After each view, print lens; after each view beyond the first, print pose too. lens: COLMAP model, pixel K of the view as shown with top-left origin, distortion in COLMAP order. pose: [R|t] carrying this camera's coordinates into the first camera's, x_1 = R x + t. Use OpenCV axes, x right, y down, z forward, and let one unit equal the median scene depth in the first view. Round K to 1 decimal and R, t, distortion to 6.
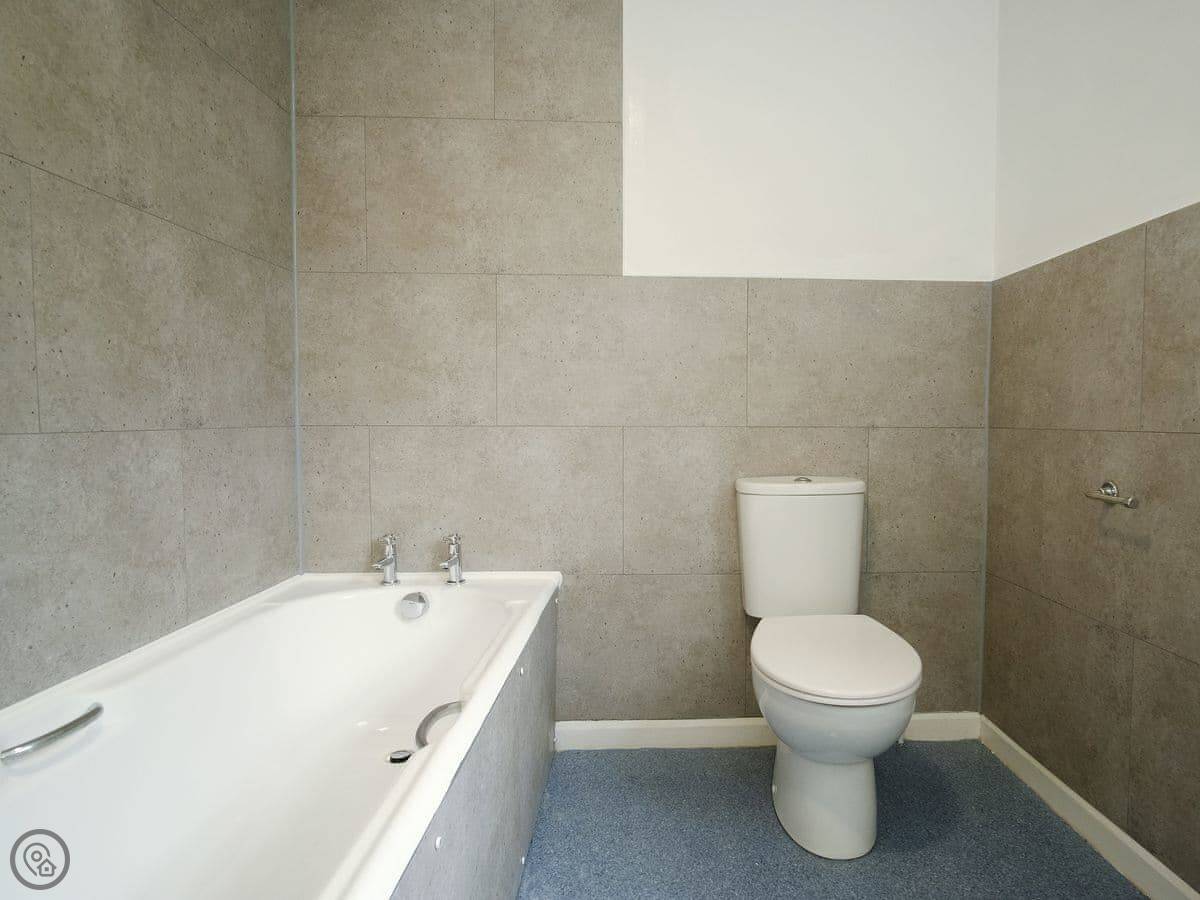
lens RADIAL K [[715.8, 0, 661.4], [0, 715.8, 464.8], [0, 0, 1]] dist [-0.038203, 0.018690]
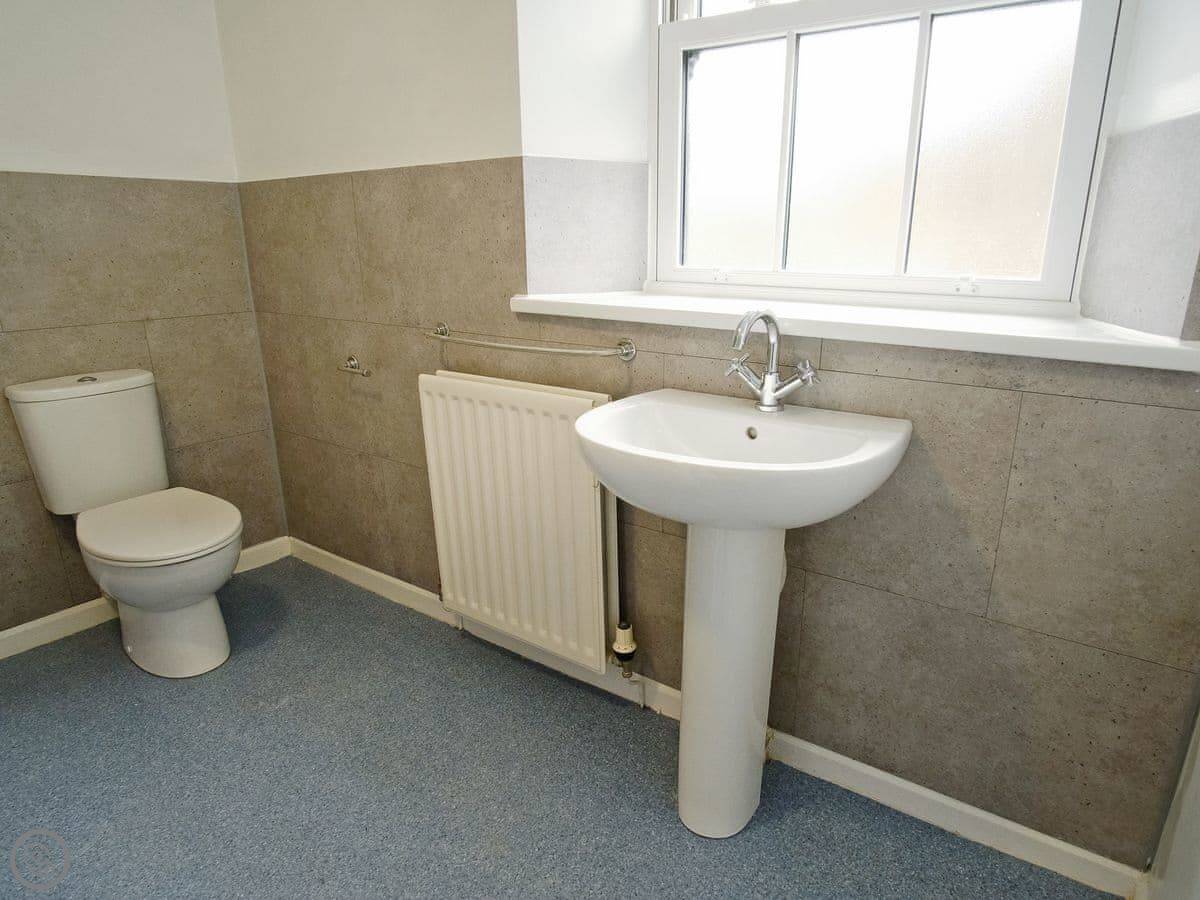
lens RADIAL K [[715.8, 0, 661.4], [0, 715.8, 464.8], [0, 0, 1]] dist [-0.038203, 0.018690]
pose [[0.578884, -0.232002, 0.781709, -0.154523], [0.031499, 0.964317, 0.262871, -0.104716], [-0.814801, -0.127549, 0.565535, -0.303167]]
